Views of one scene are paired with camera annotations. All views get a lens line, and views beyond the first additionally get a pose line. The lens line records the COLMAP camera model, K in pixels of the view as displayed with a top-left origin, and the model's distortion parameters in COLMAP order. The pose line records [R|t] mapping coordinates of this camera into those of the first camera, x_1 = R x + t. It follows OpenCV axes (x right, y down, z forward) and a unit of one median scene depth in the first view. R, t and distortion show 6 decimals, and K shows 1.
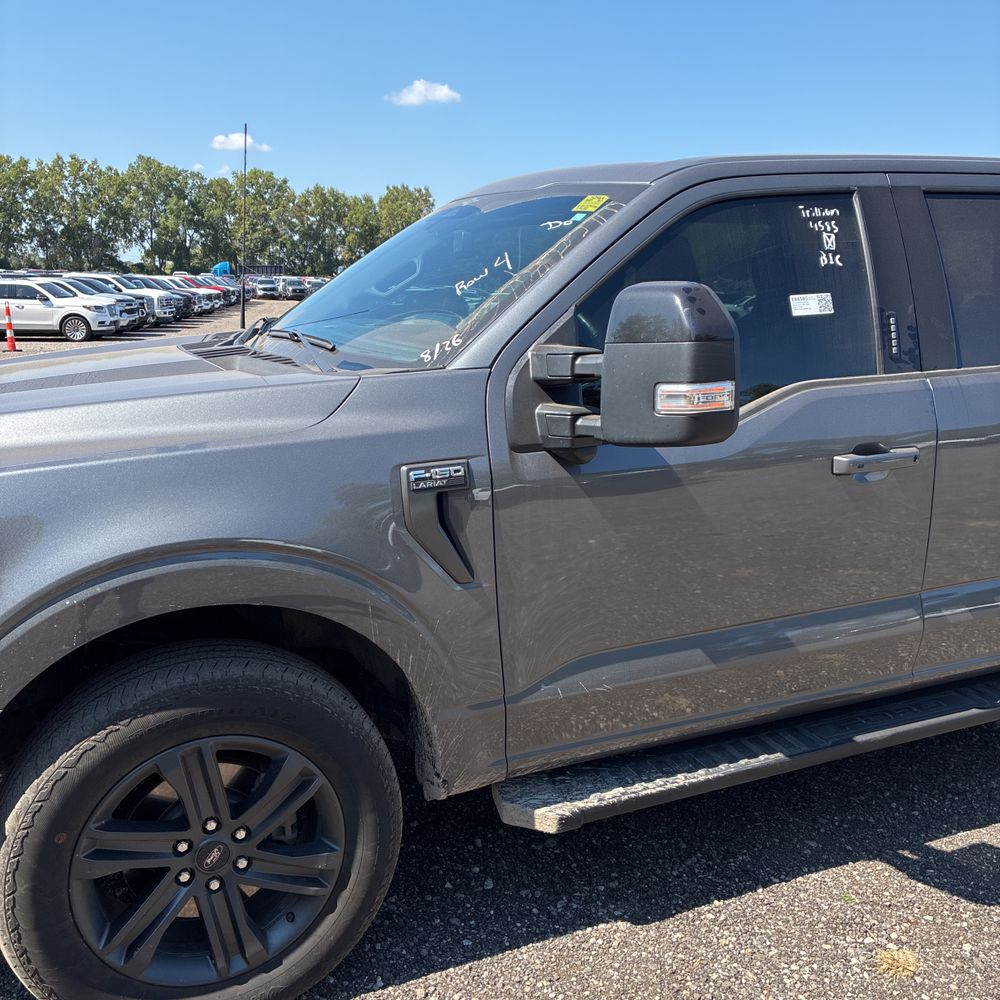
lens RADIAL K [[1016.4, 0, 494.0], [0, 1016.4, 492.2], [0, 0, 1]] dist [0.028973, 0.006848]
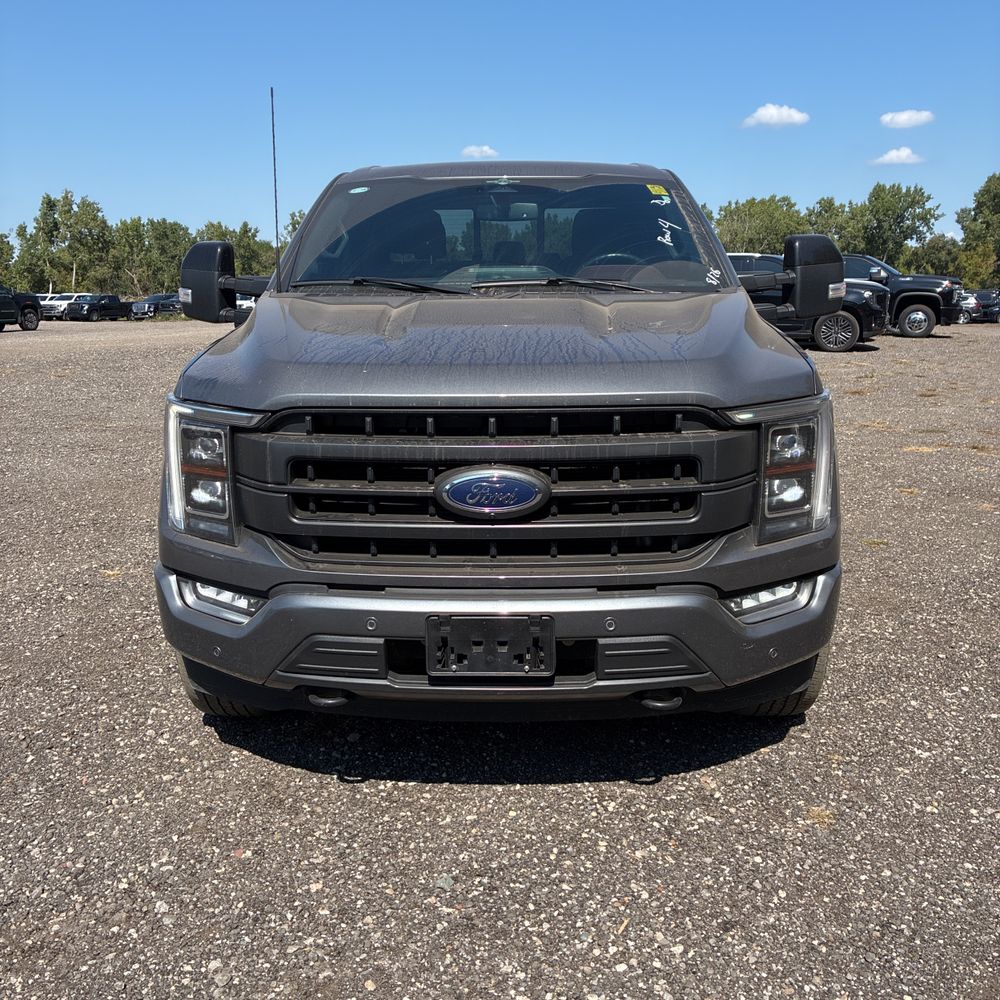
lens RADIAL K [[1015.7, 0, 491.0], [0, 1015.7, 497.5], [0, 0, 1]] dist [0.054461, -0.083500]
pose [[0.428507, -0.221328, 0.876011, -1.486103], [0.206193, 0.967905, 0.143684, -0.091757], [-0.879697, 0.119058, 0.460390, 0.516489]]
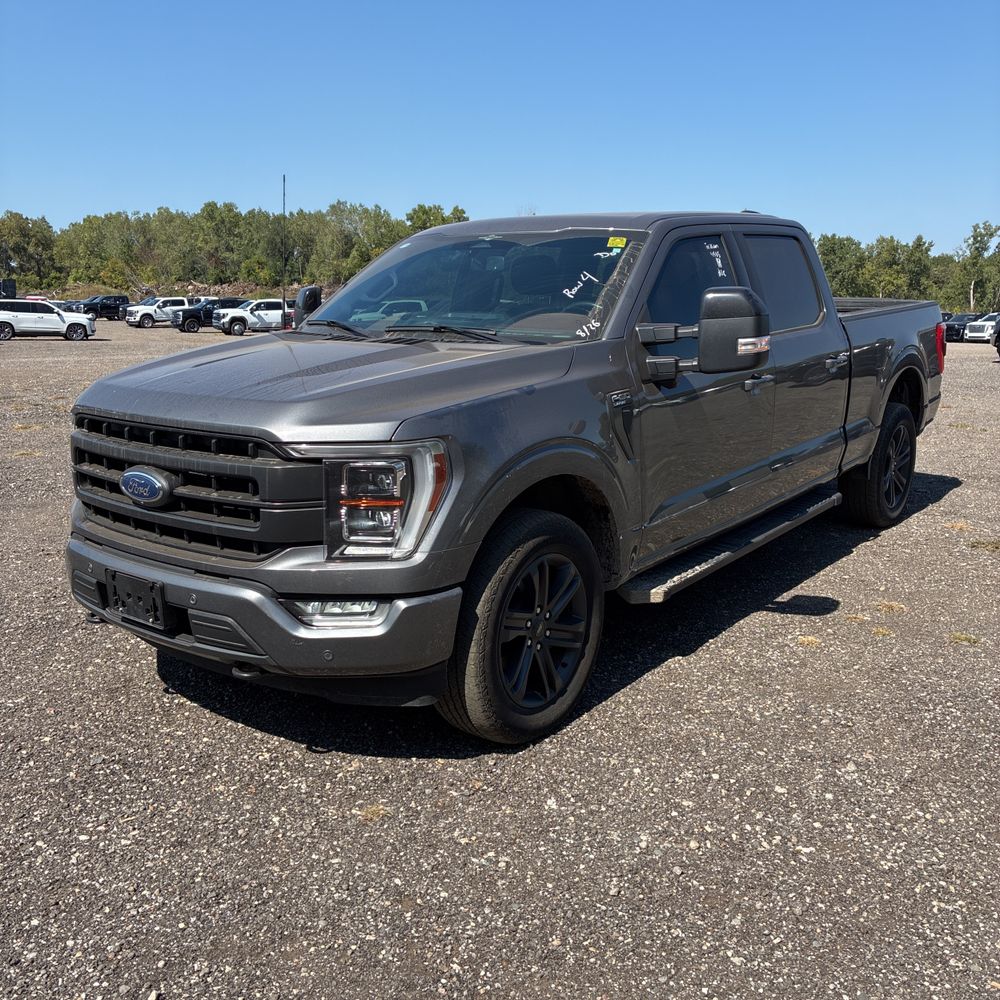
lens RADIAL K [[1021.7, 0, 492.3], [0, 1021.7, 491.1], [0, 0, 1]] dist [0.015155, -0.003007]
pose [[0.879398, -0.112793, 0.462533, -0.882226], [0.115872, 0.993024, 0.021855, 0.065054], [-0.461771, 0.034375, 0.886333, -0.385025]]
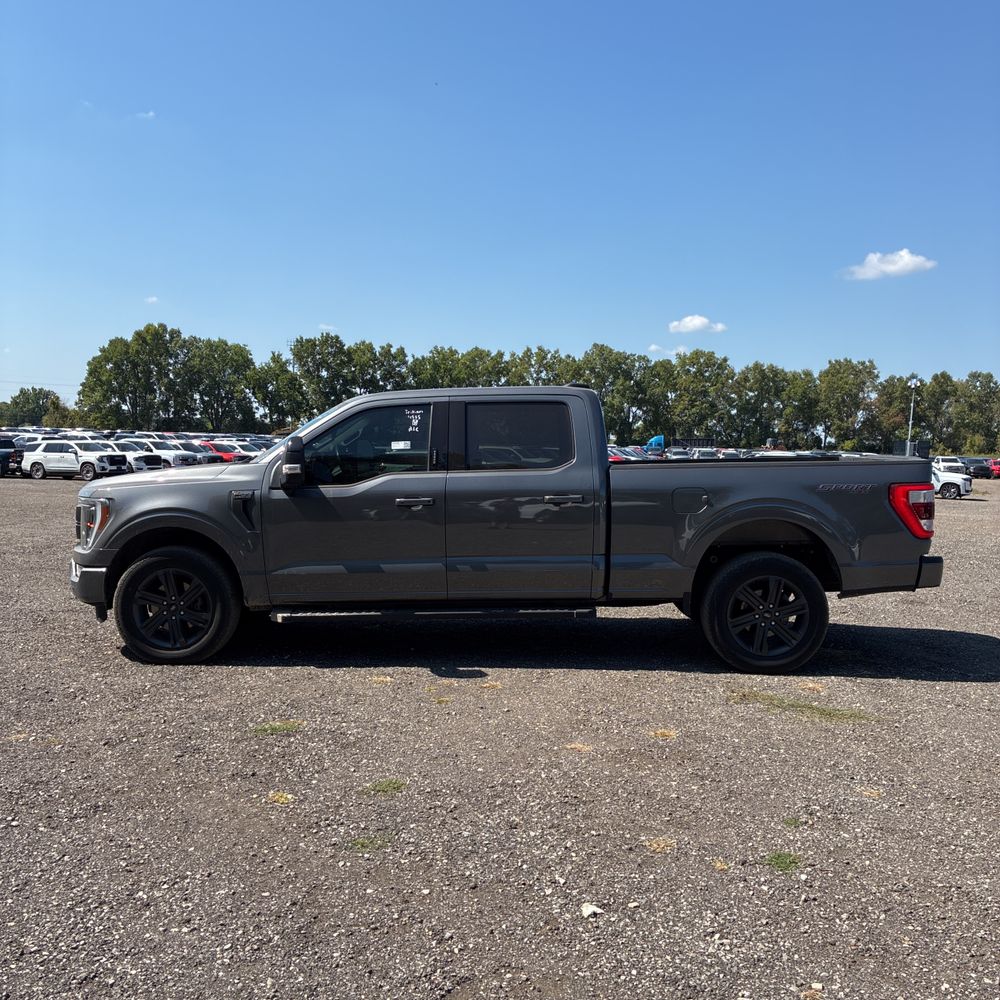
lens RADIAL K [[1015.0, 0, 489.6], [0, 1015.0, 495.8], [0, 0, 1]] dist [0.031975, -0.022911]
pose [[0.906203, 0.019219, -0.422407, 1.609477], [-0.087329, 0.985936, -0.142492, 0.301726], [0.413728, 0.166015, 0.895136, -1.247166]]
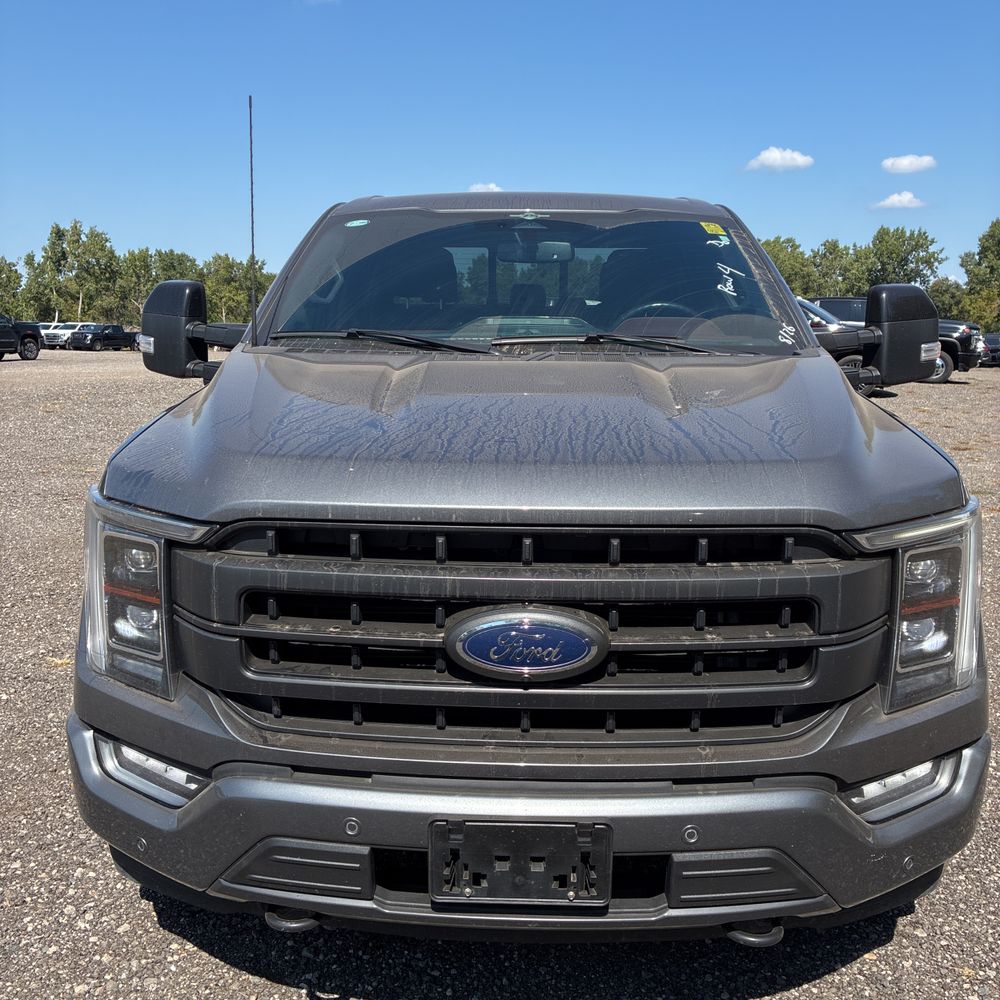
lens RADIAL K [[1016.4, 0, 494.0], [0, 1016.4, 492.2], [0, 0, 1]] dist [0.028973, 0.006848]
pose [[0.430374, -0.181063, 0.884304, -1.245392], [0.190655, 0.975807, 0.107011, -0.133521], [-0.882286, 0.122542, 0.454483, 0.649188]]
